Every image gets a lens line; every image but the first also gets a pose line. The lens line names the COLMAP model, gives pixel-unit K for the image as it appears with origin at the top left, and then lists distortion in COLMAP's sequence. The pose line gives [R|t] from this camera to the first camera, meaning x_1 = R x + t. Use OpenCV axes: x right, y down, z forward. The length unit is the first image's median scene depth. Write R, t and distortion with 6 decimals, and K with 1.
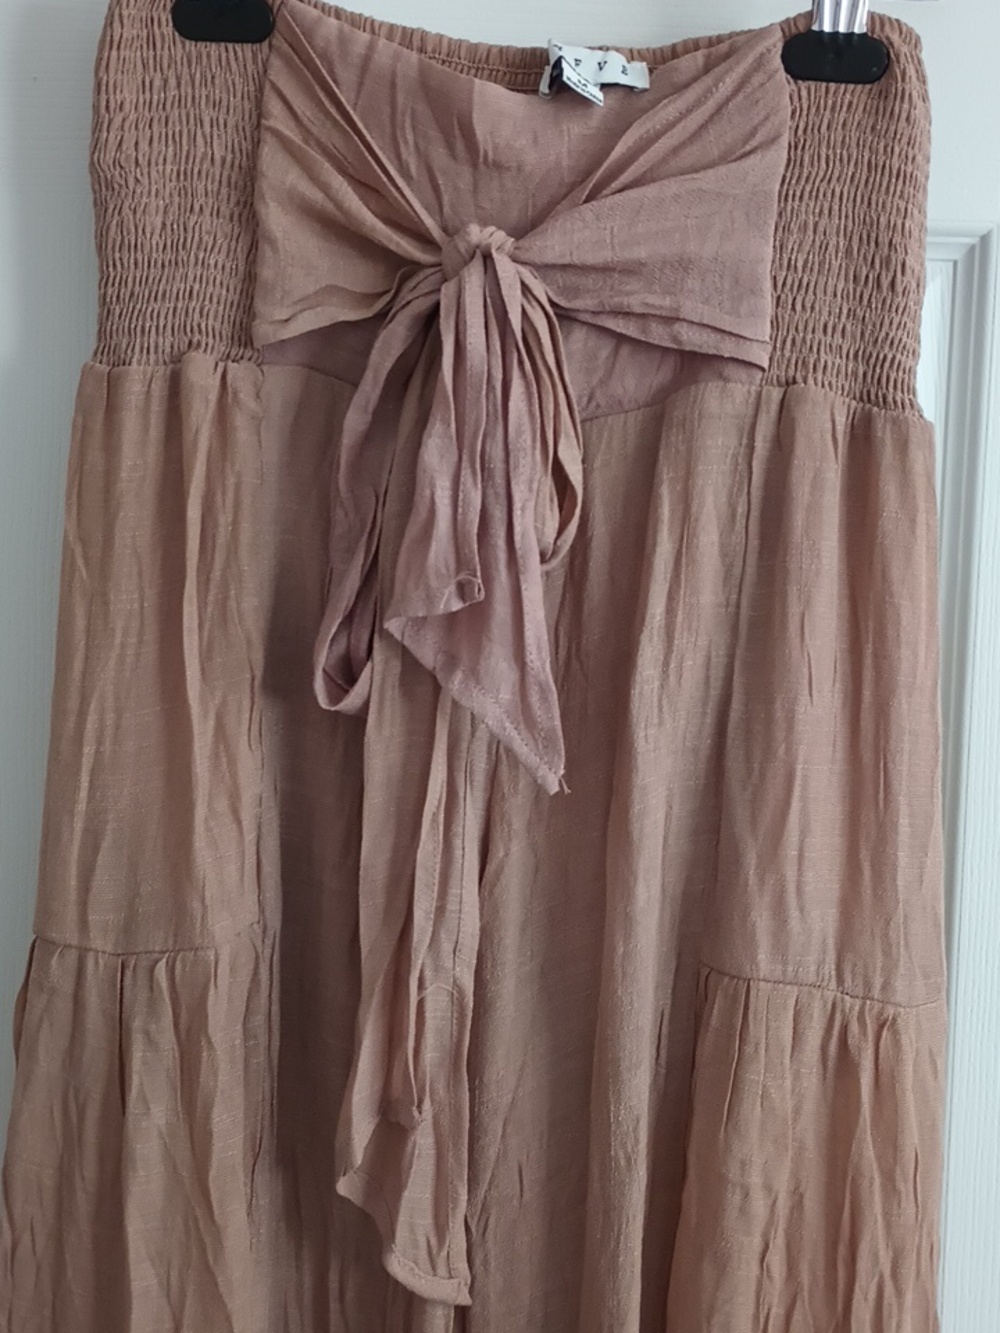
lens RADIAL K [[1787.0, 0, 500.0], [0, 1787.0, 666.5], [0, 0, 1]] dist [0.065189, -0.091384]
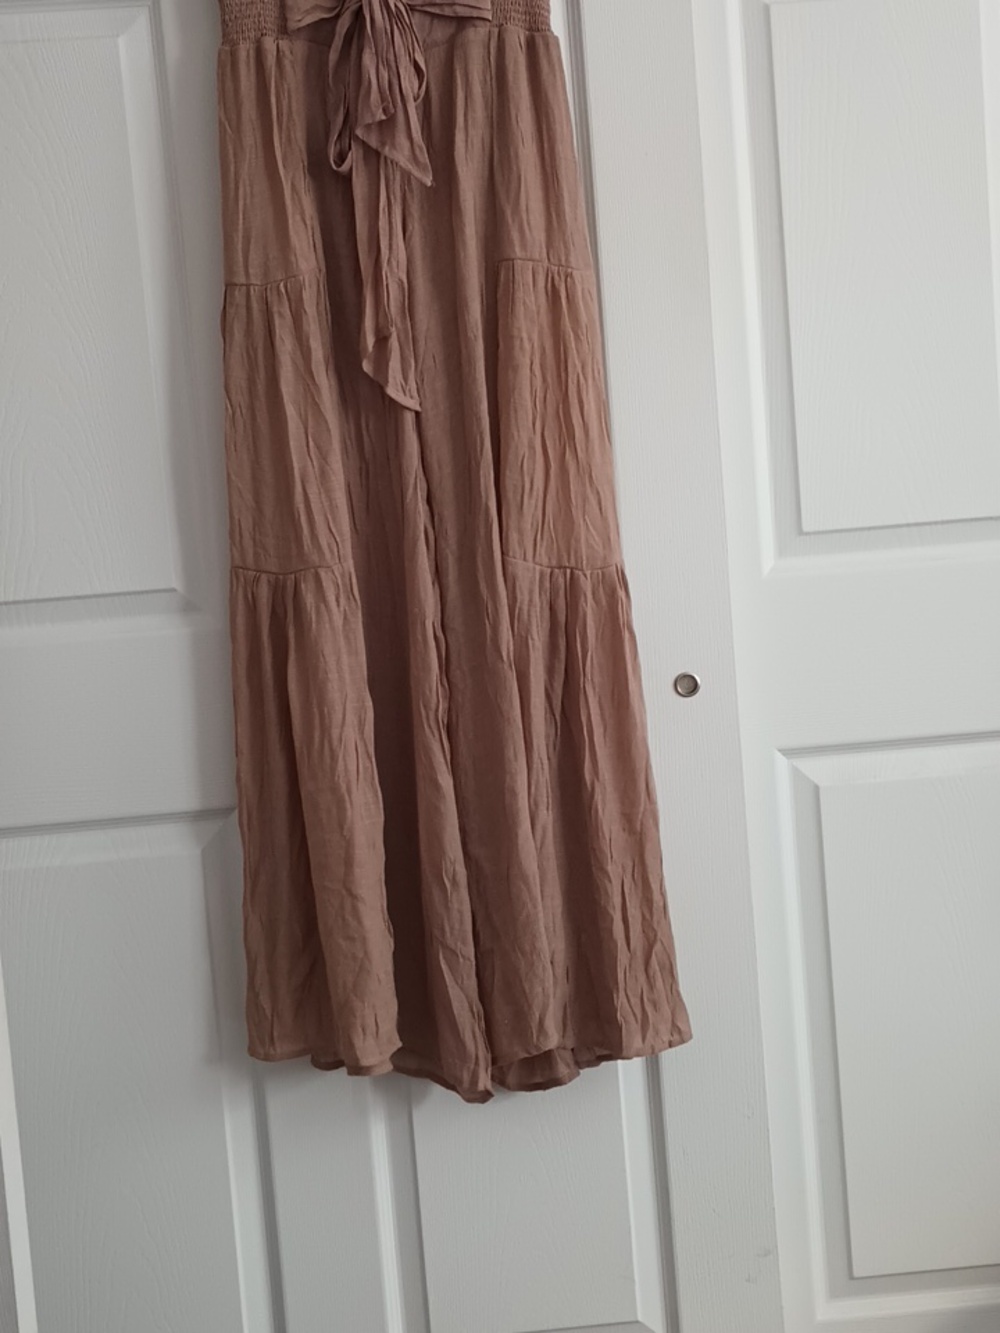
lens RADIAL K [[1787.0, 0, 500.0], [0, 1787.0, 666.5], [0, 0, 1]] dist [0.065189, -0.091384]
pose [[0.988793, -0.121362, 0.086947, -0.171896], [0.121070, 0.992606, 0.008642, 0.719120], [-0.087353, 0.001981, 0.996175, -1.537937]]
